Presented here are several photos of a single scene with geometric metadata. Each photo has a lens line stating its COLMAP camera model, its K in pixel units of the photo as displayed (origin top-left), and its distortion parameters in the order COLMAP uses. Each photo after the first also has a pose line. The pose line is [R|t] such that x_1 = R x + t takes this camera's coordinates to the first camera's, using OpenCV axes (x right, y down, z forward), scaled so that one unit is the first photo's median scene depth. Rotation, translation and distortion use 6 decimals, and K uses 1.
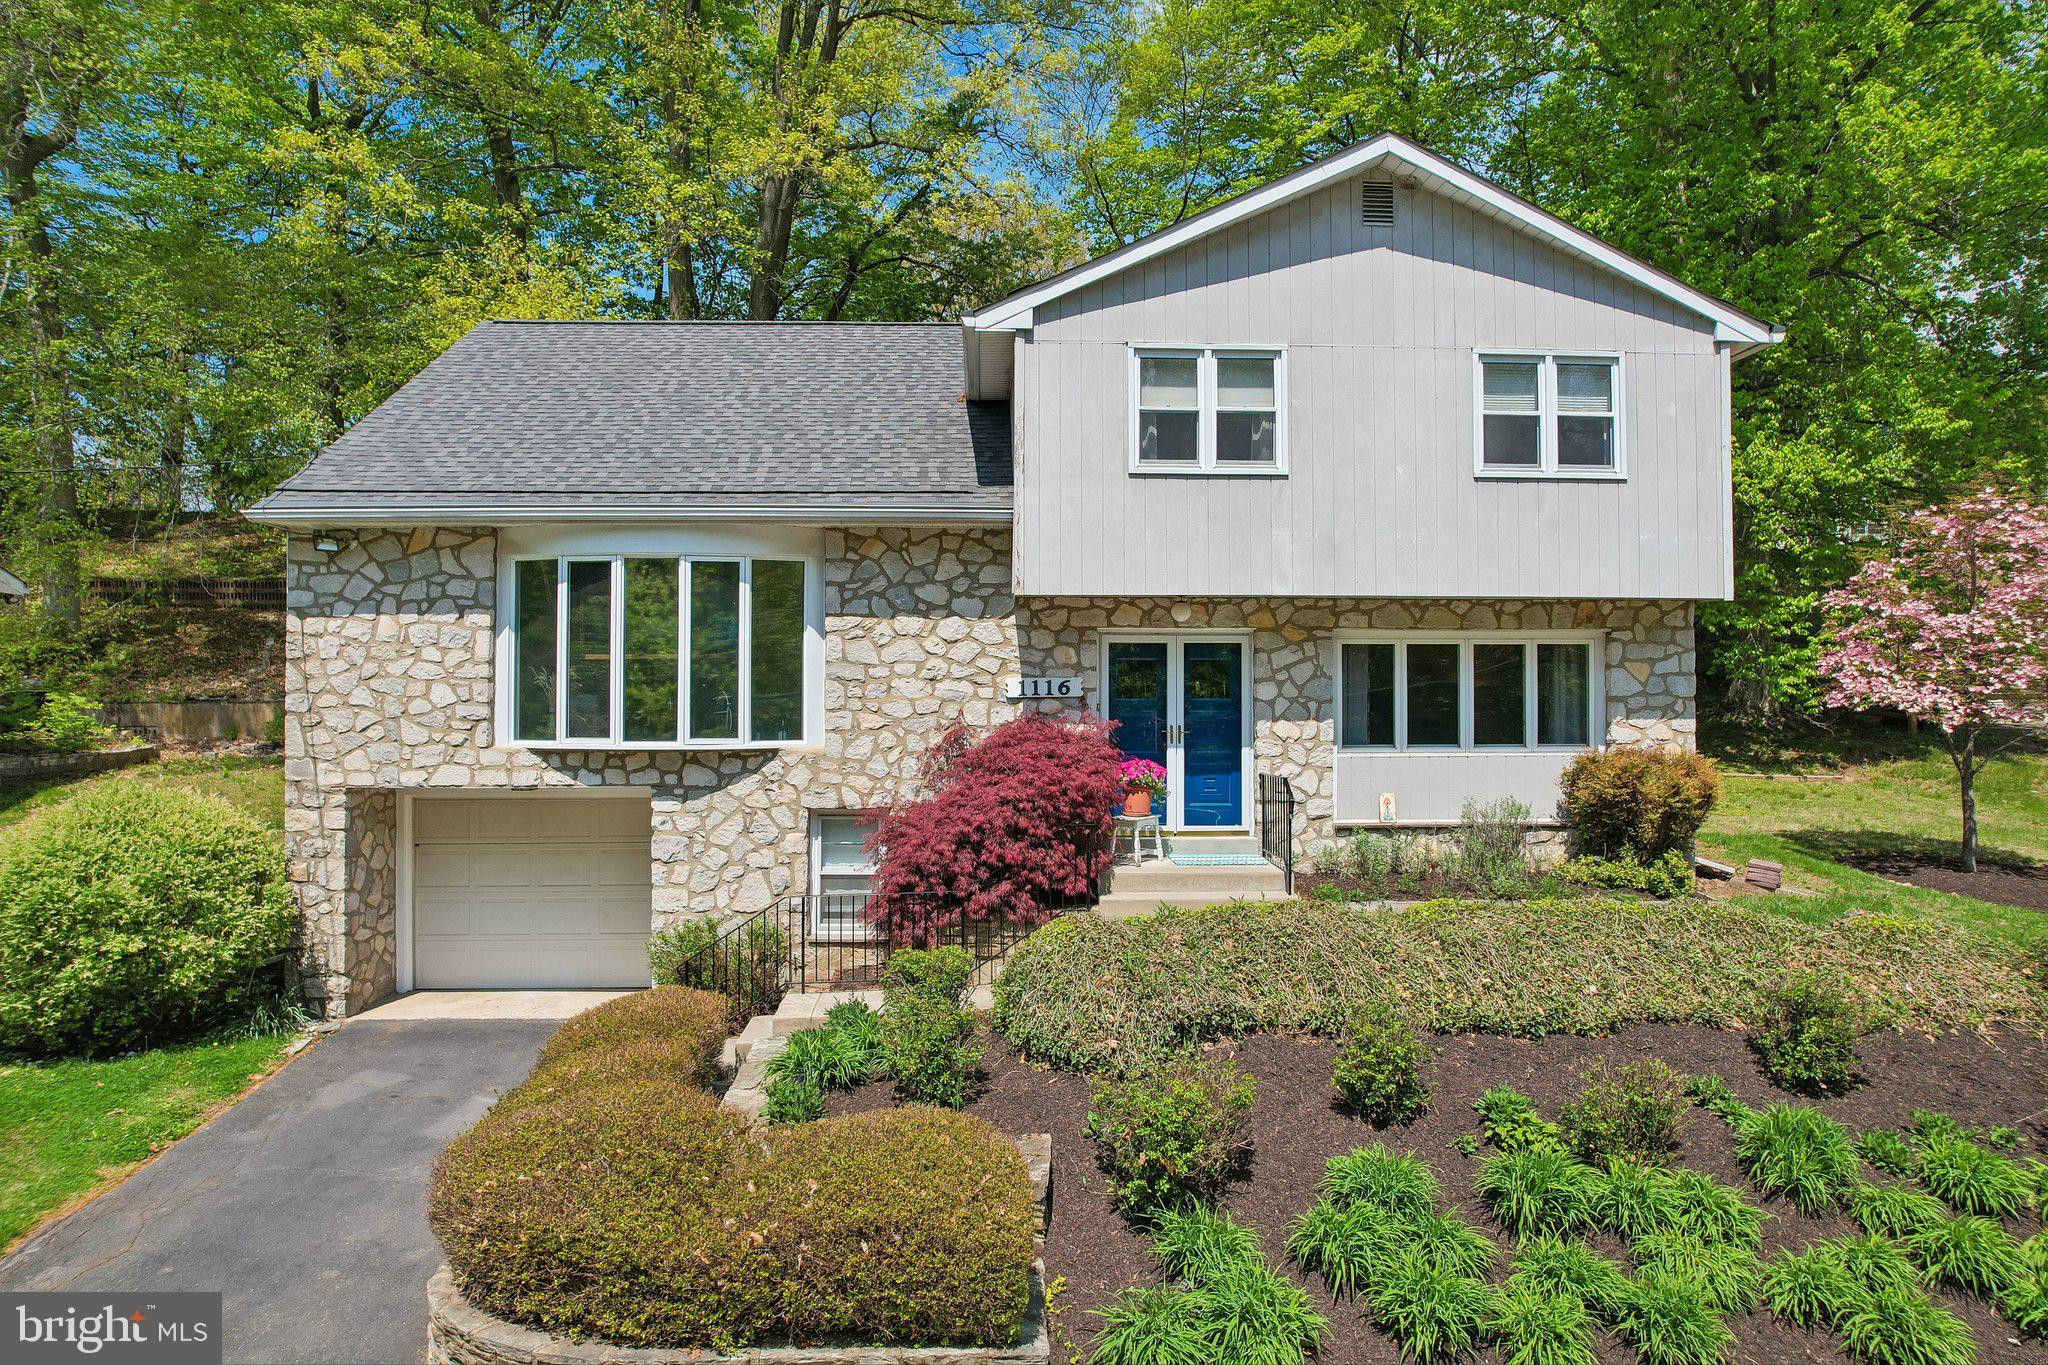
lens RADIAL K [[1300.8, 0, 1024.0], [0, 1300.8, 682.5], [0, 0, 1]] dist [-0.070454, 0.056843]
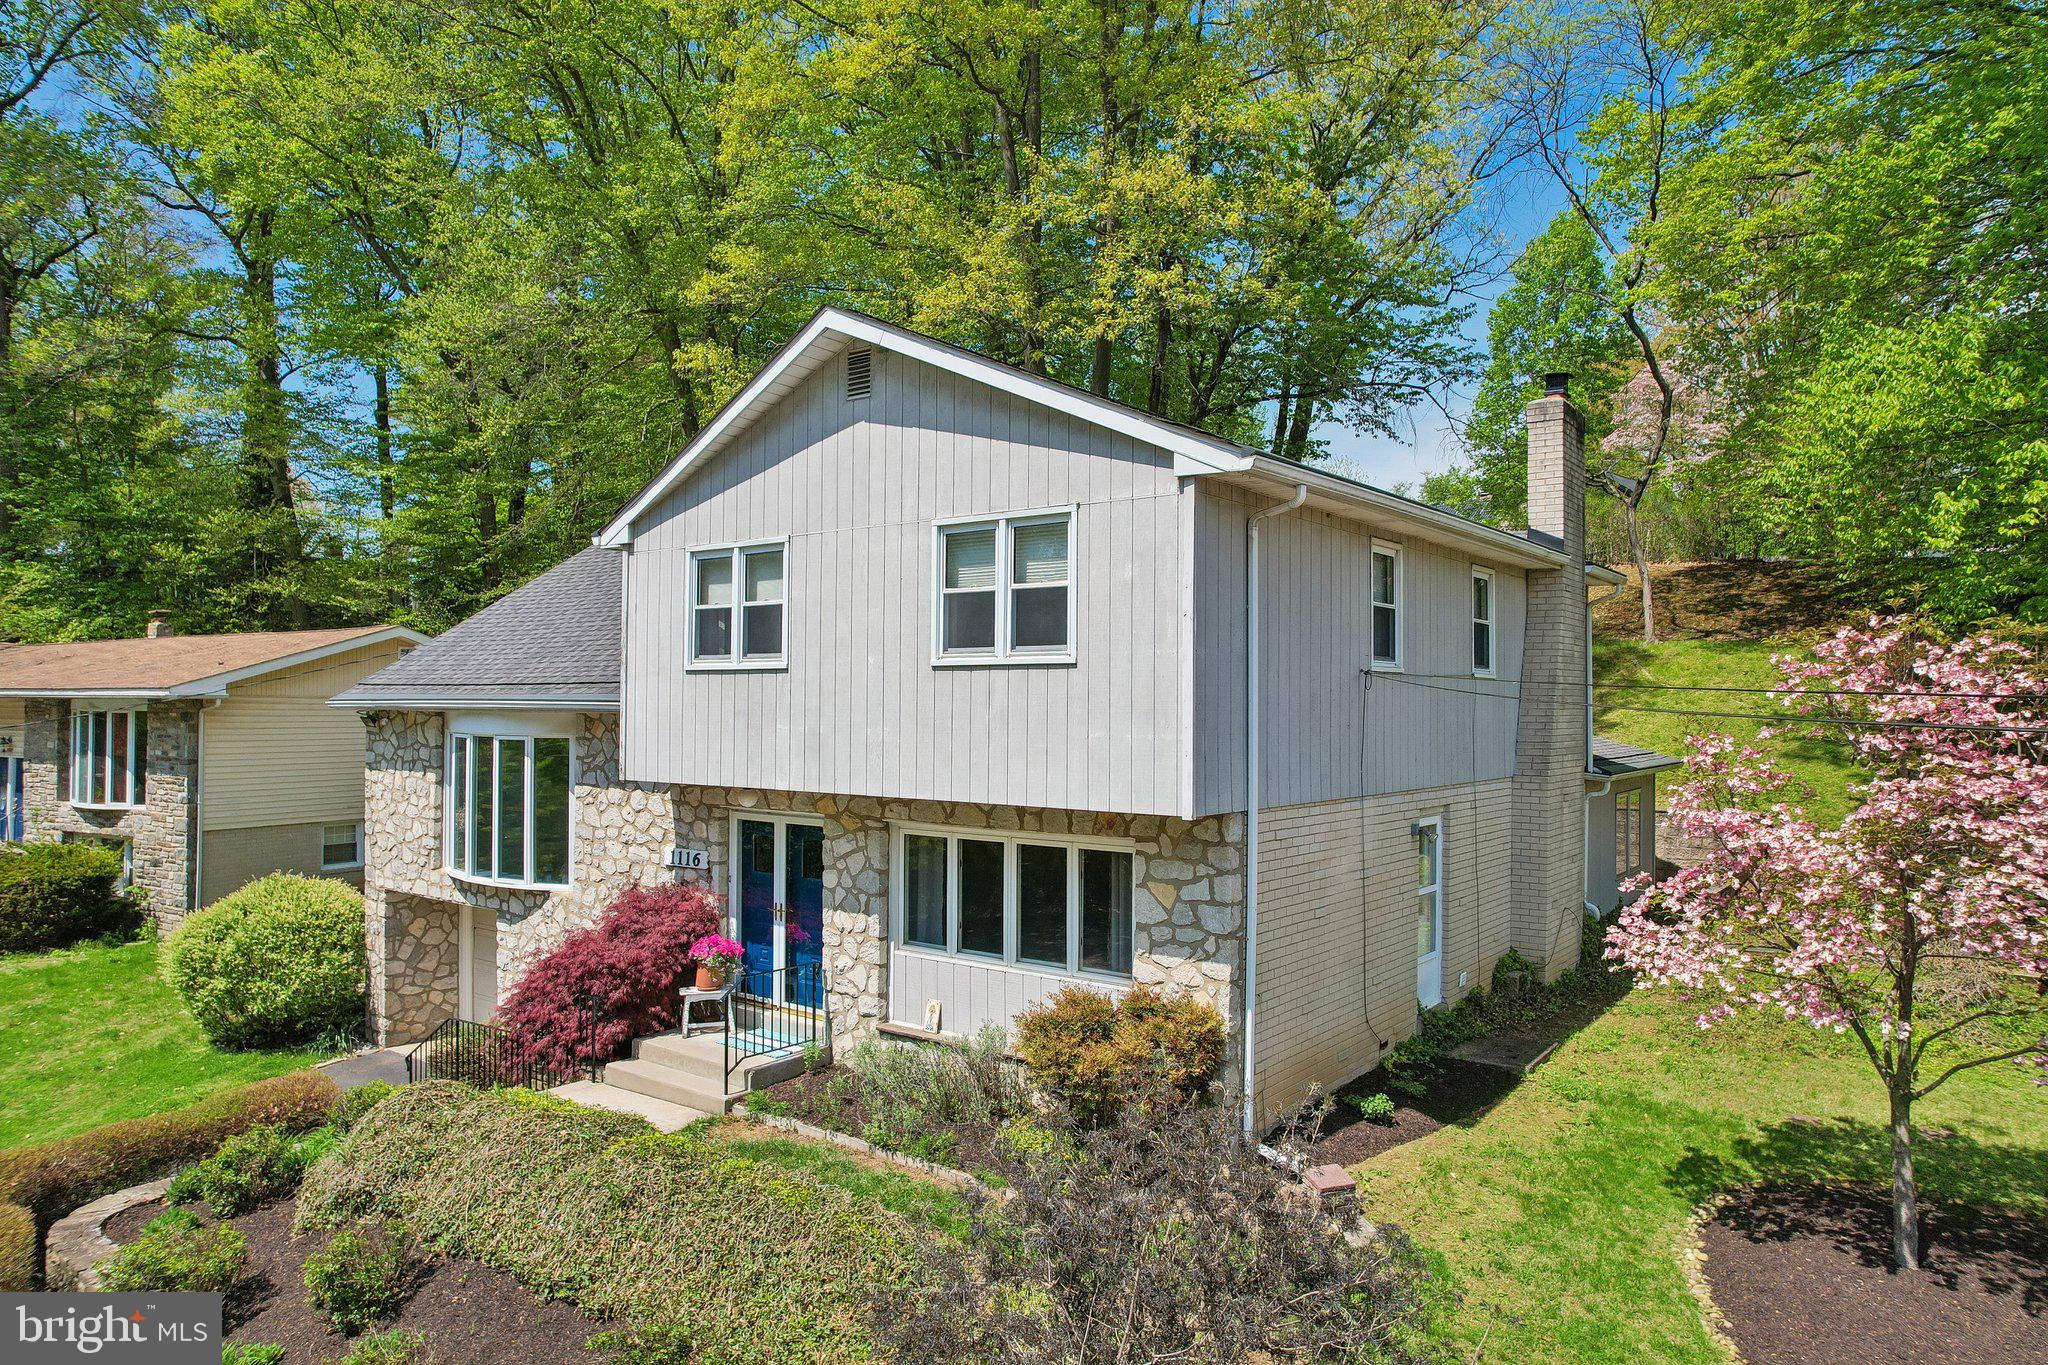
lens RADIAL K [[1300.8, 0, 1024.0], [0, 1300.8, 682.5], [0, 0, 1]] dist [-0.070454, 0.056843]
pose [[0.771219, -0.007396, -0.636526, 0.950631], [0.006712, 0.999971, -0.003487, -0.141346], [0.636534, -0.001583, 0.771247, 0.341460]]
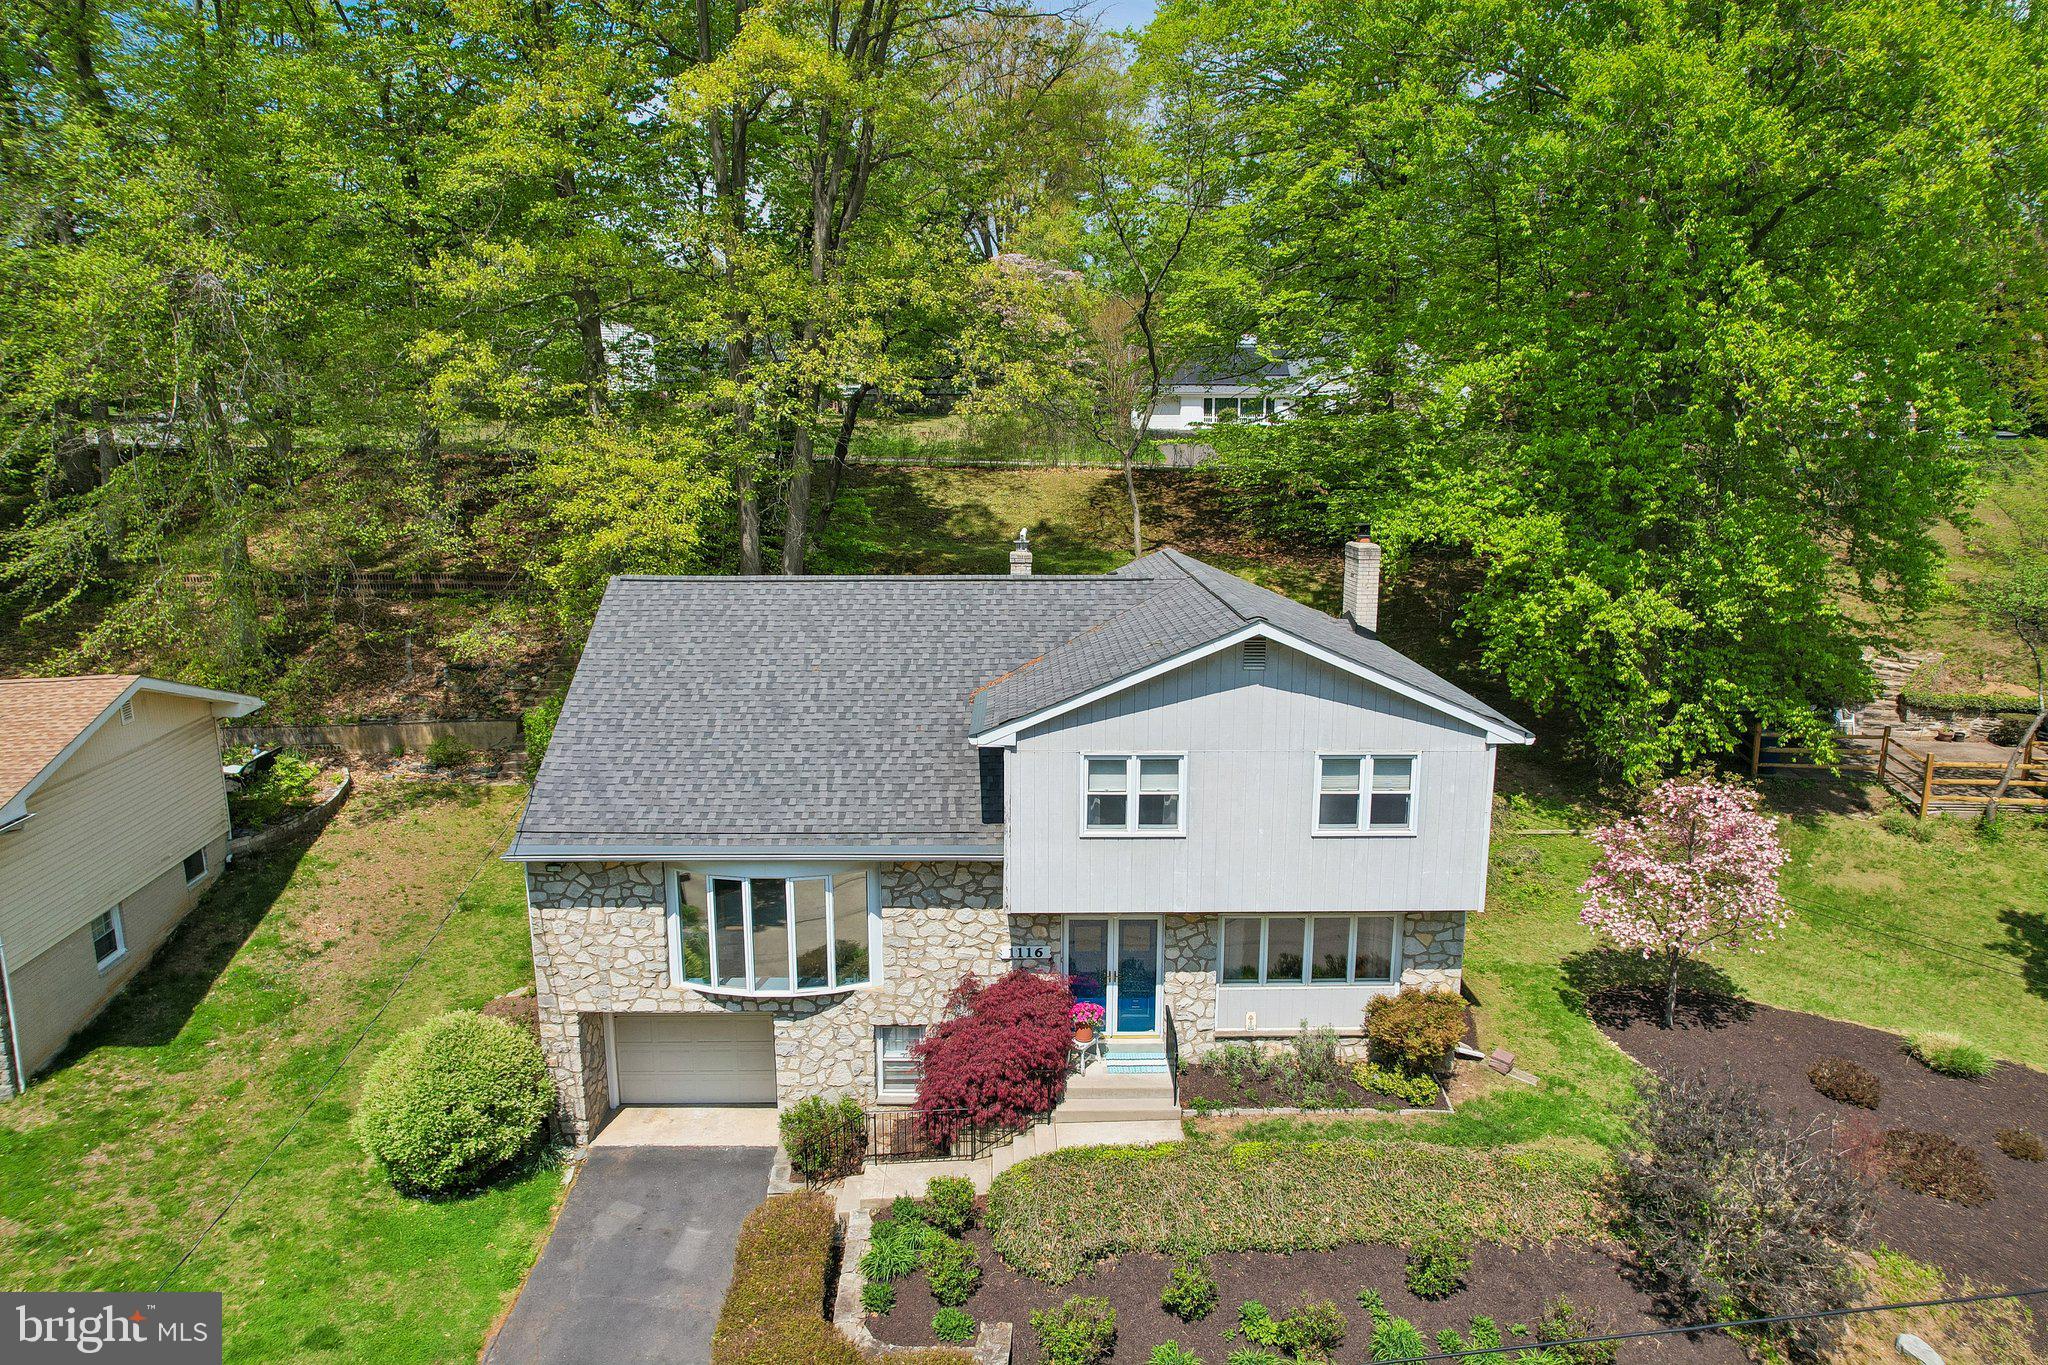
lens RADIAL K [[1291.4, 0, 1024.0], [0, 1291.4, 682.5], [0, 0, 1]] dist [-0.049281, -0.001901]
pose [[0.999544, 0.004351, -0.029870, 0.058392], [0.001750, 0.979540, 0.201244, -0.621430], [0.030134, -0.201204, 0.979086, -0.427424]]
